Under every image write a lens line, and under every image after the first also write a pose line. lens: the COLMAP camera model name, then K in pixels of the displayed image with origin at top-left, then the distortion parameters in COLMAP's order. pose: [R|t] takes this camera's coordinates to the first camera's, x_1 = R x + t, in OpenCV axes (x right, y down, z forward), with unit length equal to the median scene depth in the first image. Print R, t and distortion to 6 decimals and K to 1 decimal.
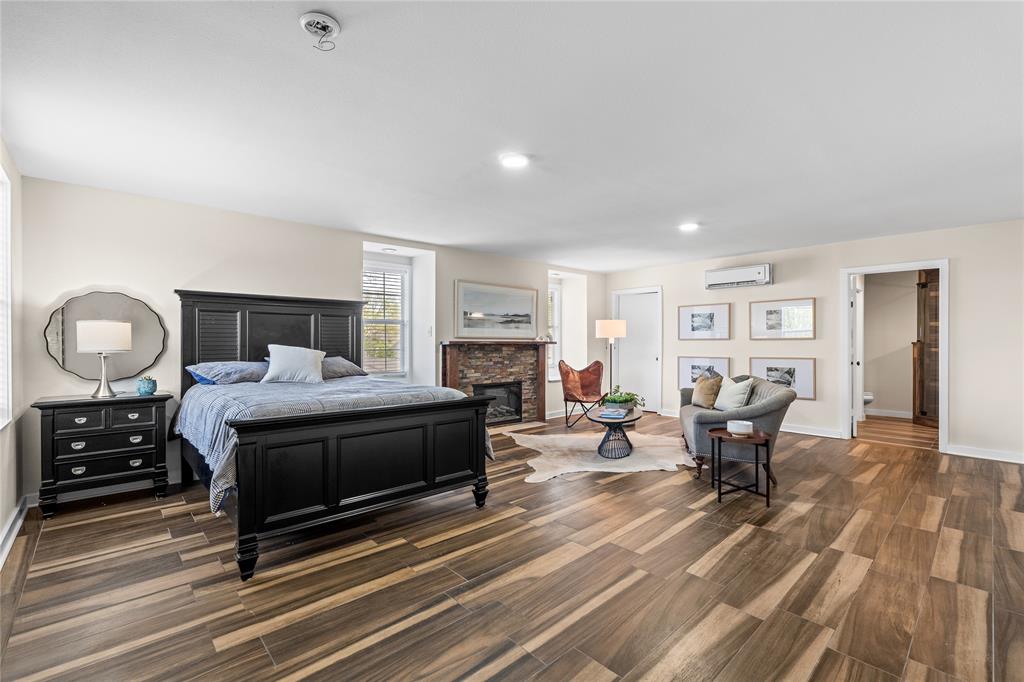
lens RADIAL K [[452.2, 0, 512.1], [0, 452.2, 344.9], [0, 0, 1]] dist [0.000430, -0.000013]
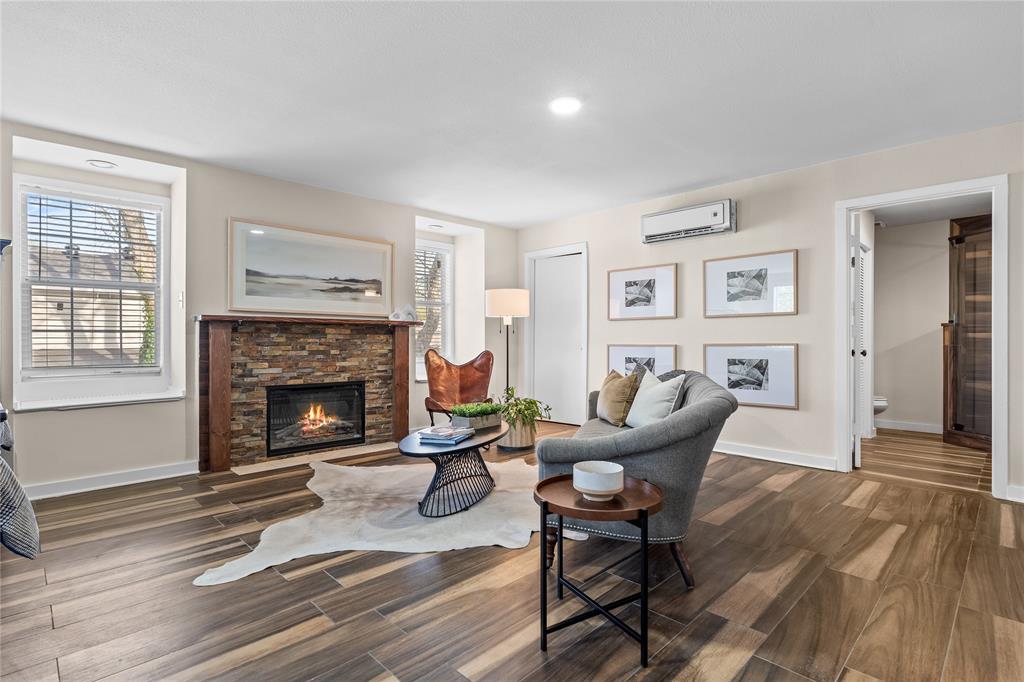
lens RADIAL K [[504.2, 0, 511.3], [0, 504.2, 340.5], [0, 0, 1]] dist [-0.001491, 0.000245]
pose [[0.999554, 0.000662, 0.029865, 0.230698], [-0.000536, 0.999991, -0.004219, 0.026396], [-0.029868, 0.004201, 0.999545, 0.282681]]
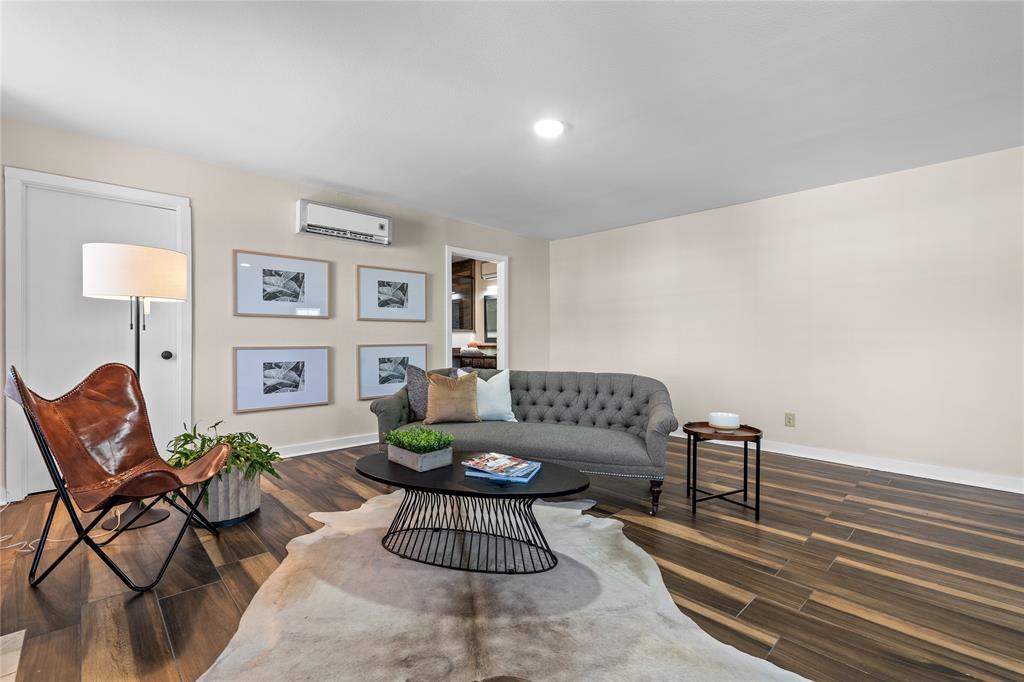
lens RADIAL K [[452.2, 0, 512.1], [0, 452.2, 344.9], [0, 0, 1]] dist [0.000430, -0.000013]
pose [[-0.013460, -0.011637, 0.999842, -0.176081], [0.002166, 0.999930, 0.011667, 0.019994], [-0.999907, 0.002323, -0.013434, 0.802289]]
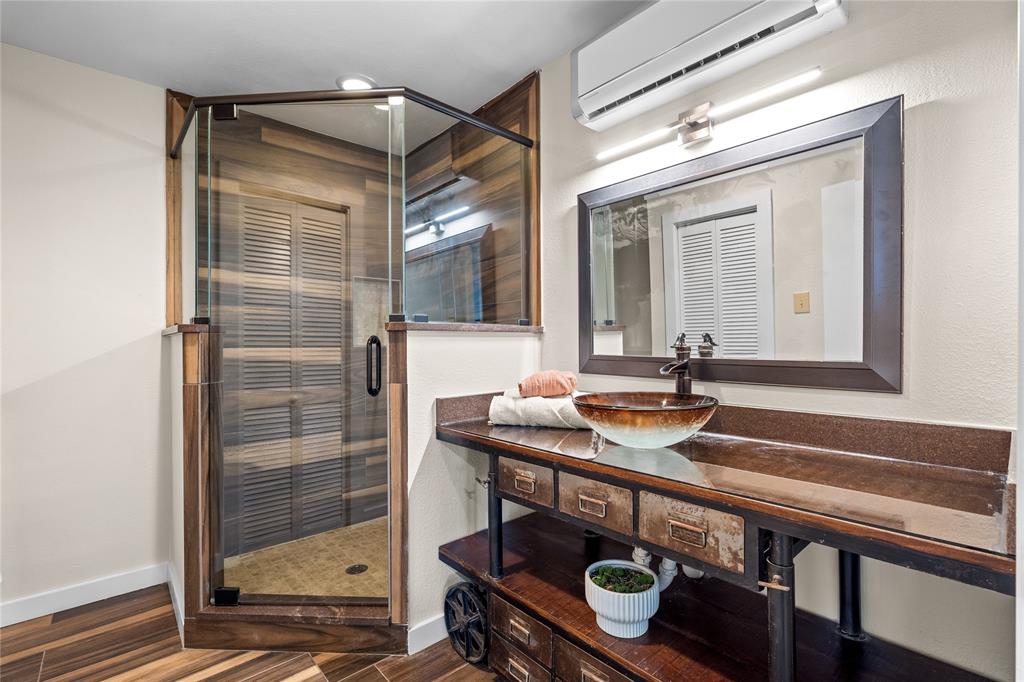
lens RADIAL K [[452.2, 0, 512.1], [0, 452.2, 344.9], [0, 0, 1]] dist [0.000430, -0.000013]
pose [[0.036534, 0.002442, 0.999329, 0.711162], [0.005172, 0.999983, -0.002633, 0.008450], [-0.999319, 0.005265, 0.036521, 0.895059]]
